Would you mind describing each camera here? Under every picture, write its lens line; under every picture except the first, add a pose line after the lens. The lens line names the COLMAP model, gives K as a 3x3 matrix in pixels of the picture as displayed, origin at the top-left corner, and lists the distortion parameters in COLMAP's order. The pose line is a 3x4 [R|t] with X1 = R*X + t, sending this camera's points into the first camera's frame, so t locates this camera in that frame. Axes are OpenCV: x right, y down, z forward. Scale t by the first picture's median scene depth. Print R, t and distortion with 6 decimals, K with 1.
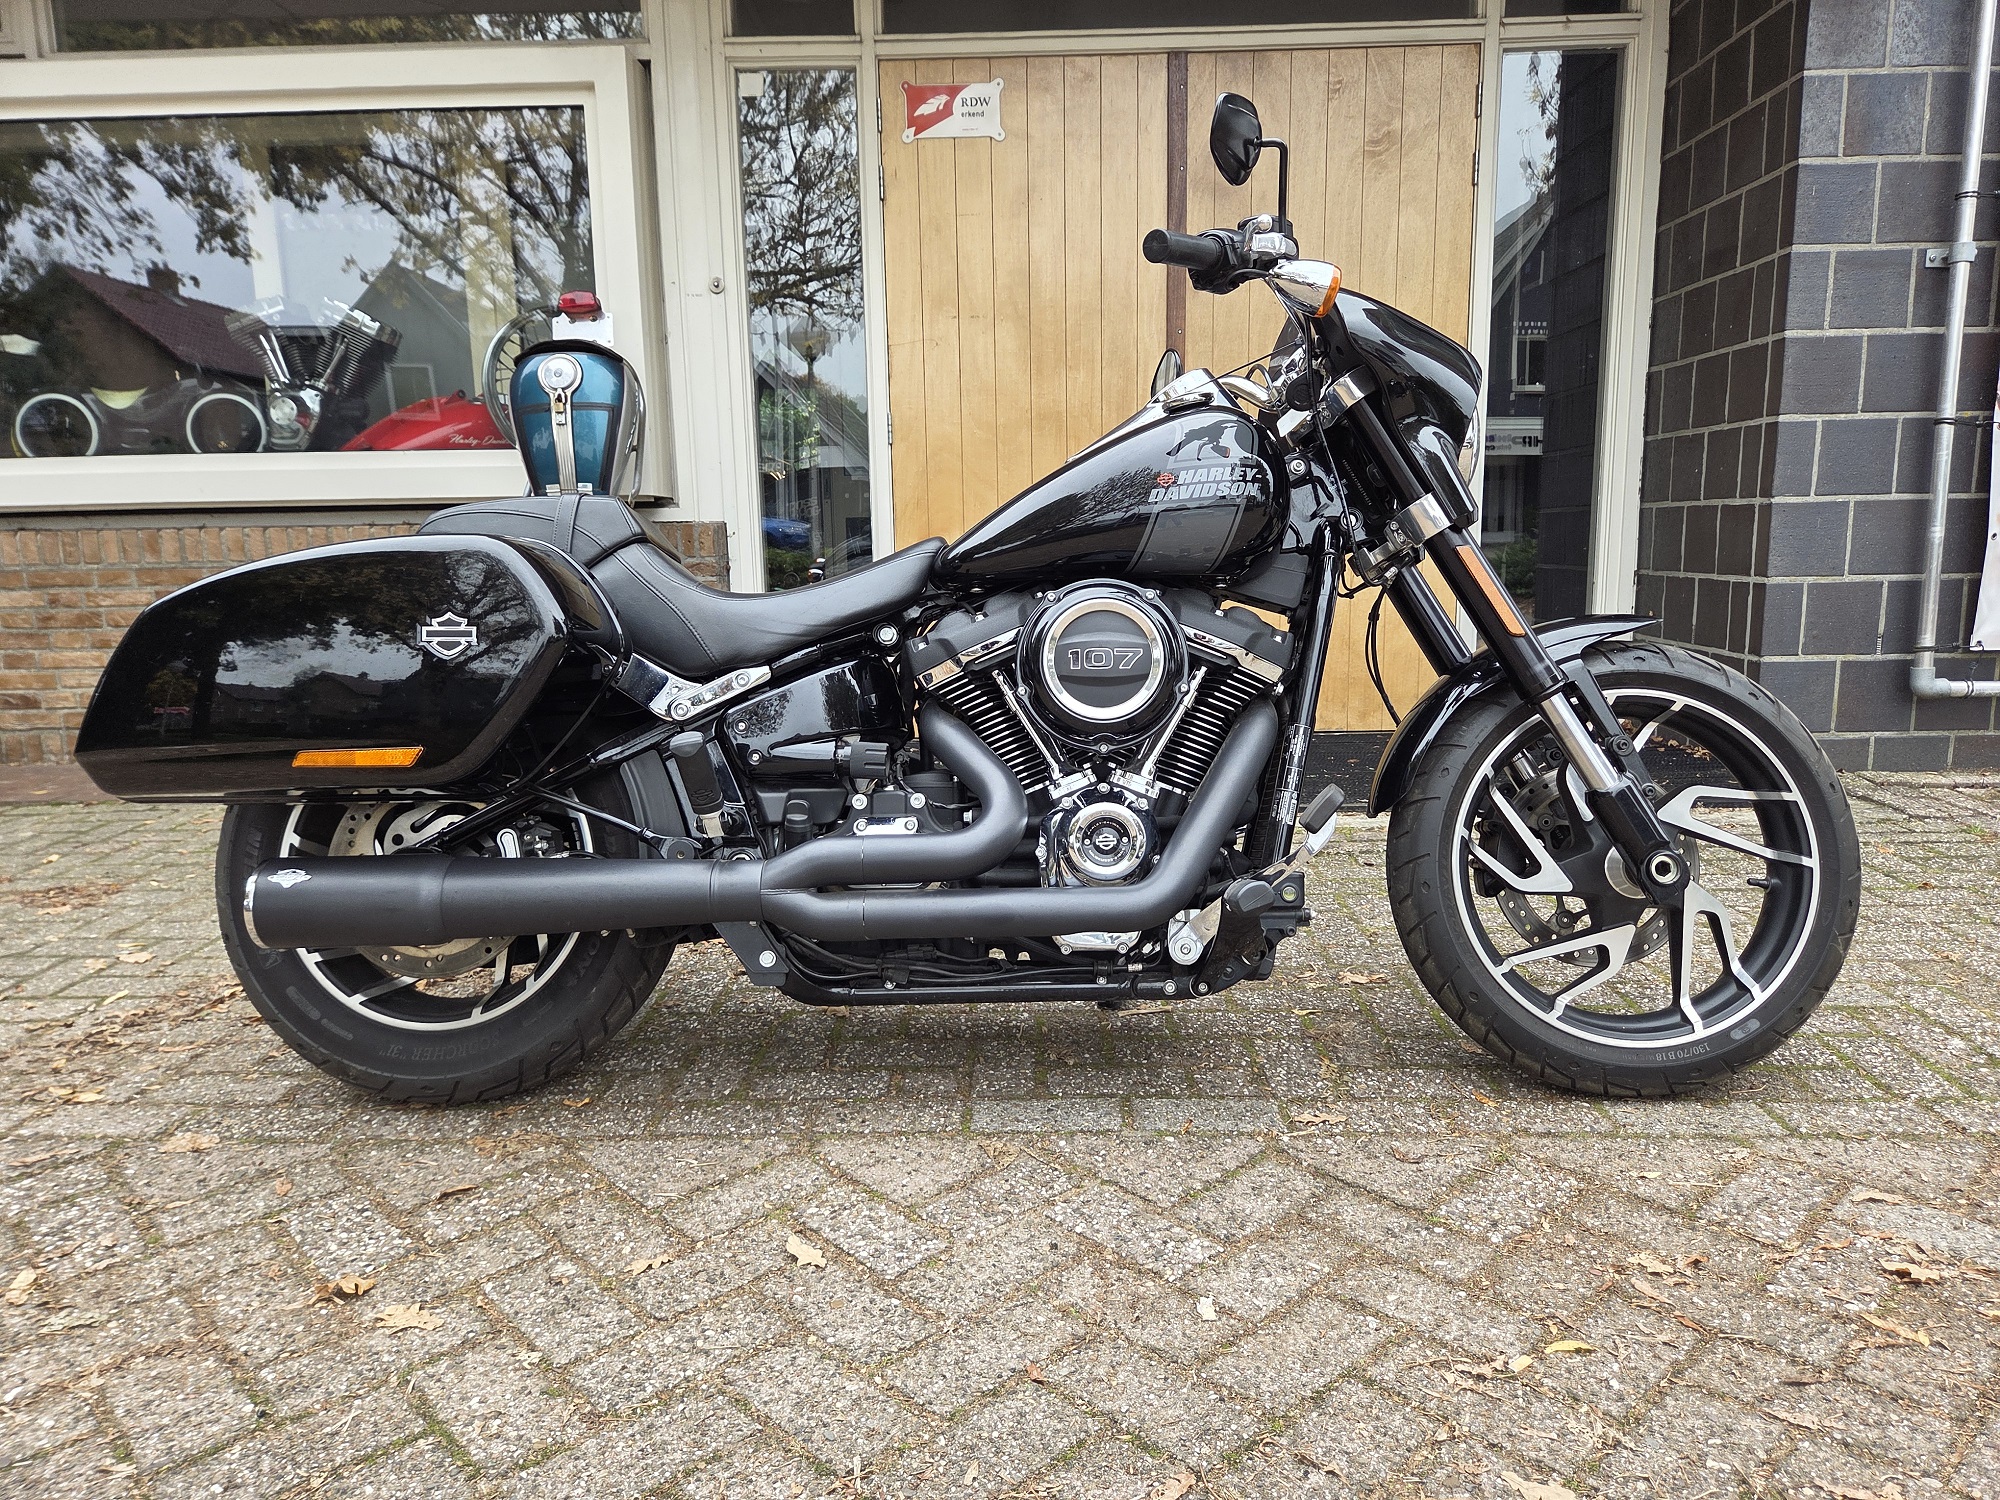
lens RADIAL K [[1332.6, 0, 1017.3], [0, 1332.6, 753.3], [0, 0, 1]] dist [0.059882, -0.057533]
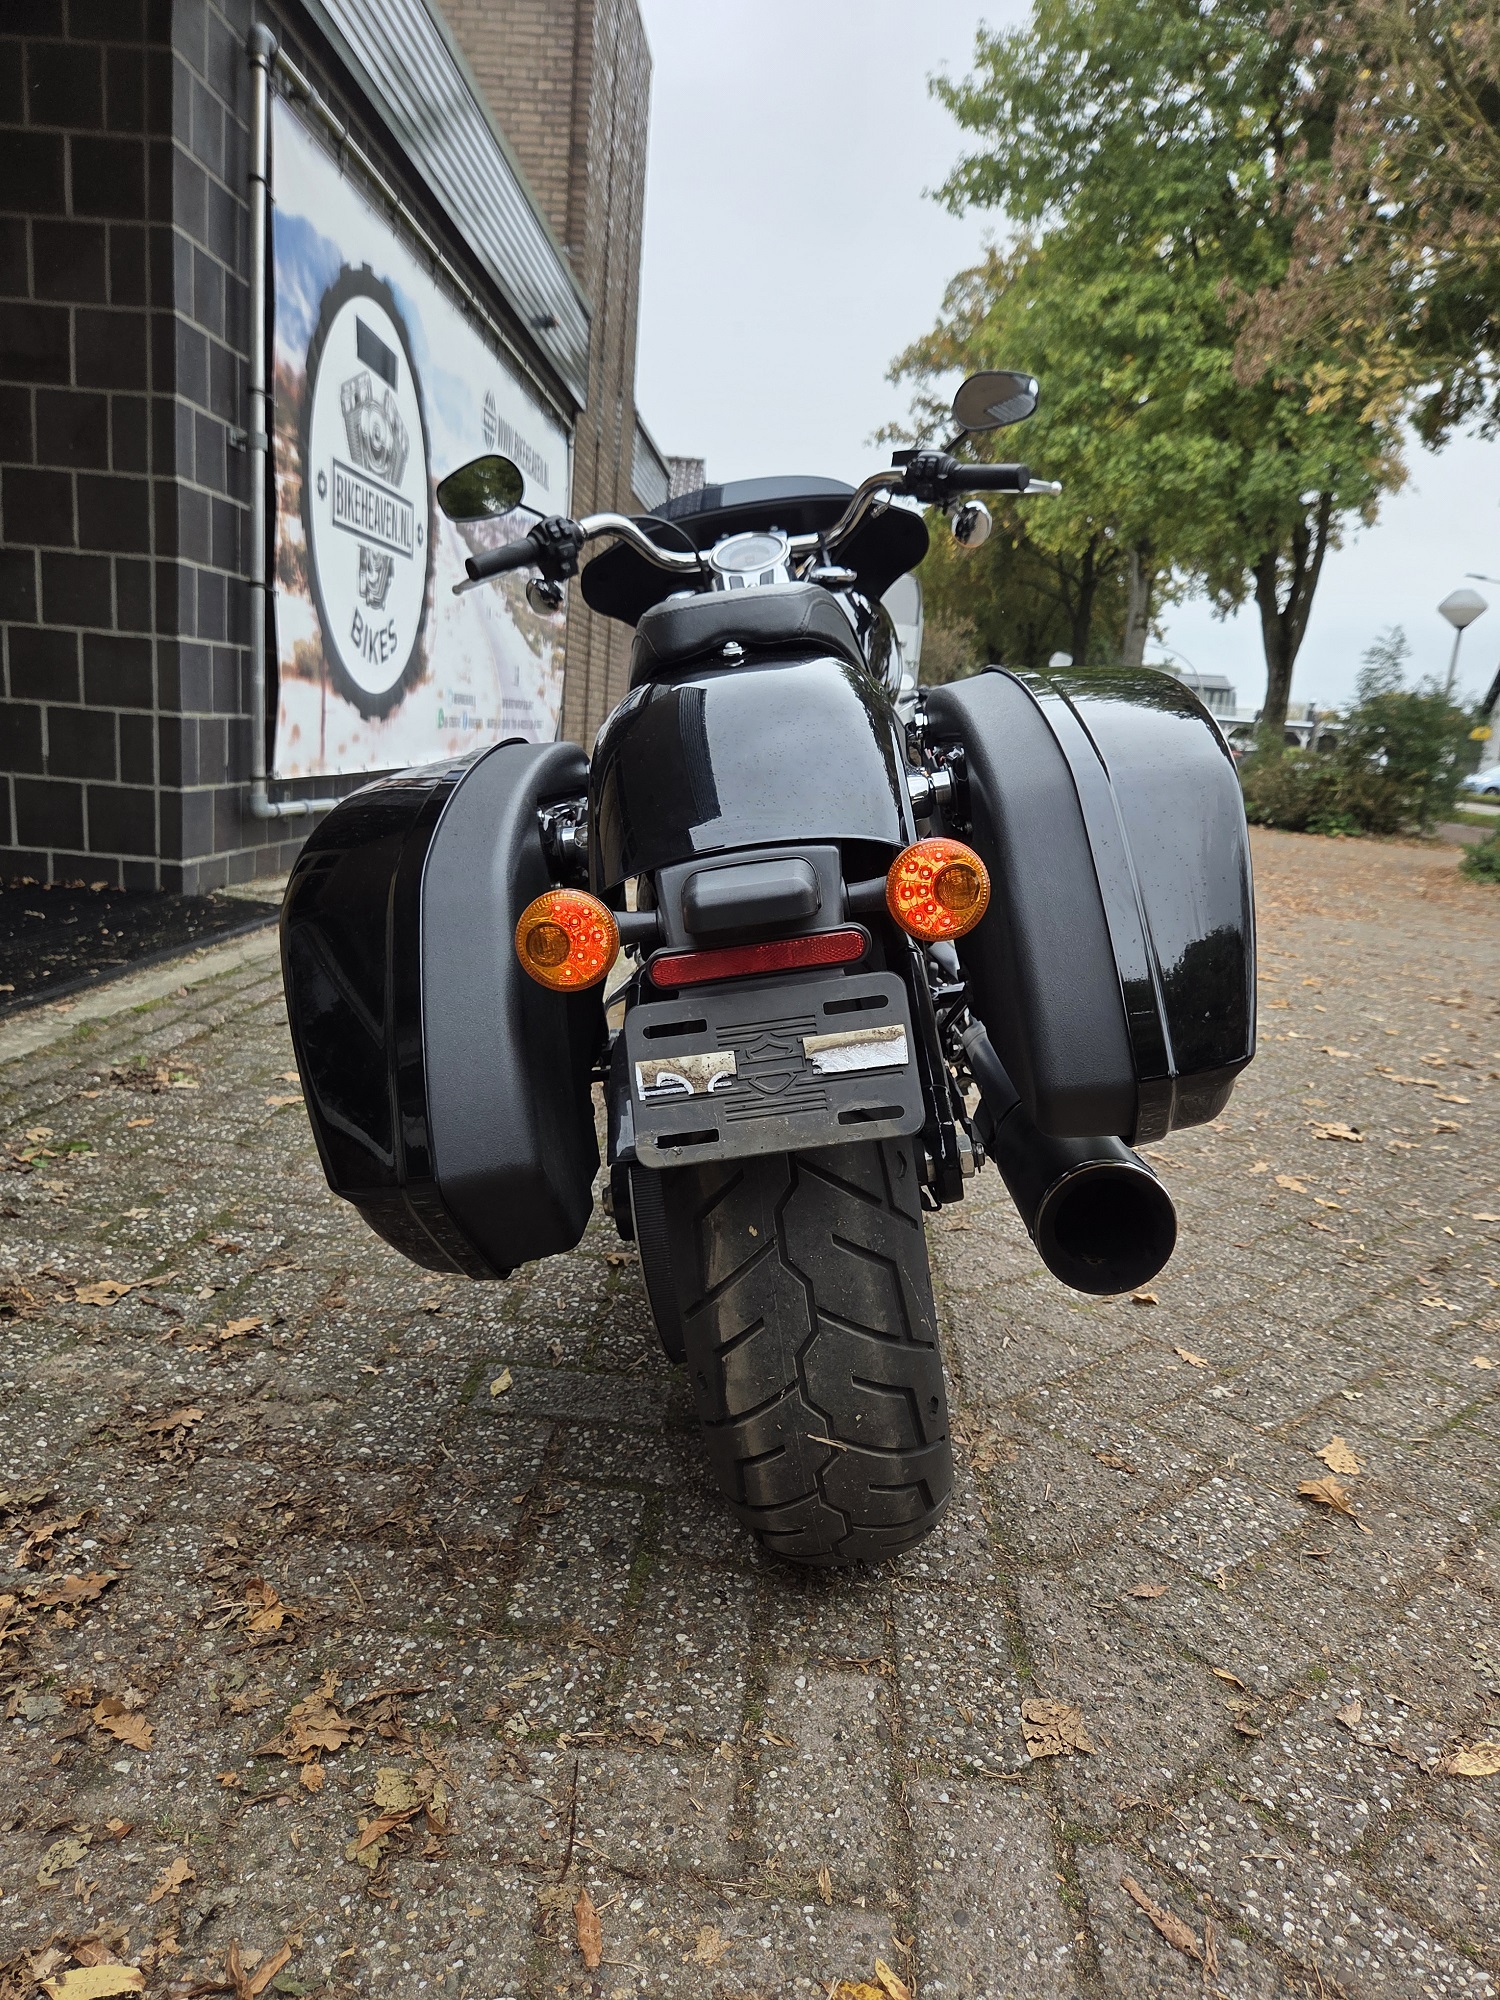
lens RADIAL K [[1361.5, 0, 759.9], [0, 1361.5, 1020.3], [0, 0, 1]] dist [0.051638, -0.052277]
pose [[0.010973, -0.190149, 0.981694, -1.074068], [0.084350, 0.978430, 0.188574, -0.112880], [-0.996376, 0.080737, 0.026776, 1.040460]]
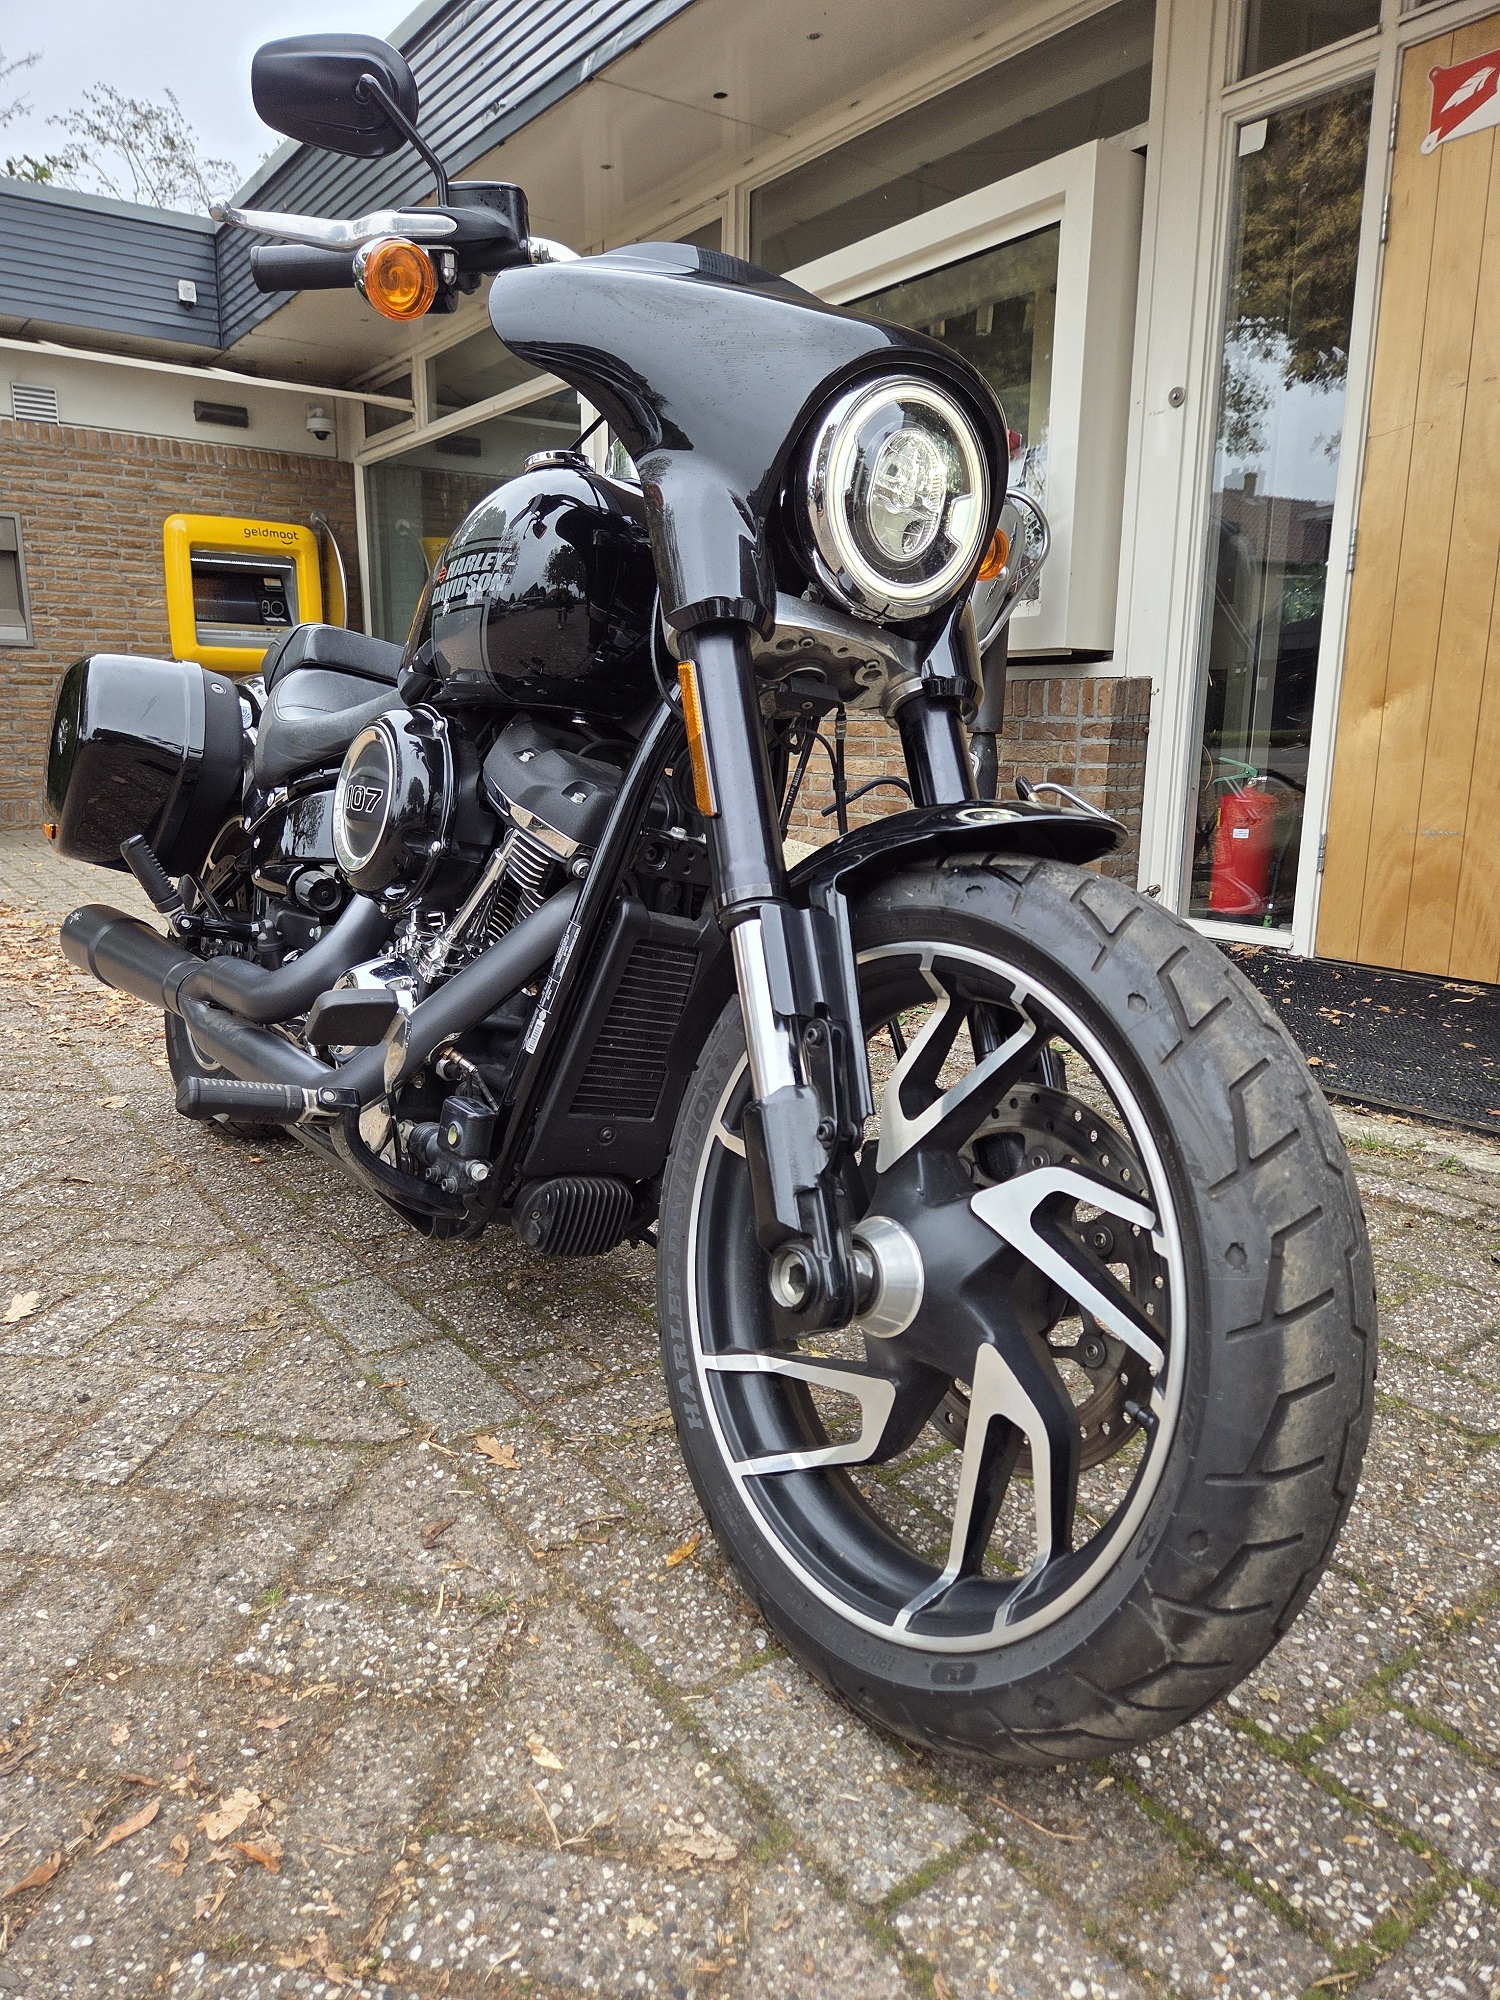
lens RADIAL K [[1335.1, 0, 722.2], [0, 1335.1, 994.4], [0, 0, 1]] dist [0.054581, -0.048338]
pose [[0.597484, 0.184153, -0.780449, 0.800370], [-0.149278, 0.981803, 0.117382, -0.075702], [0.787864, 0.046370, 0.614102, 0.612341]]
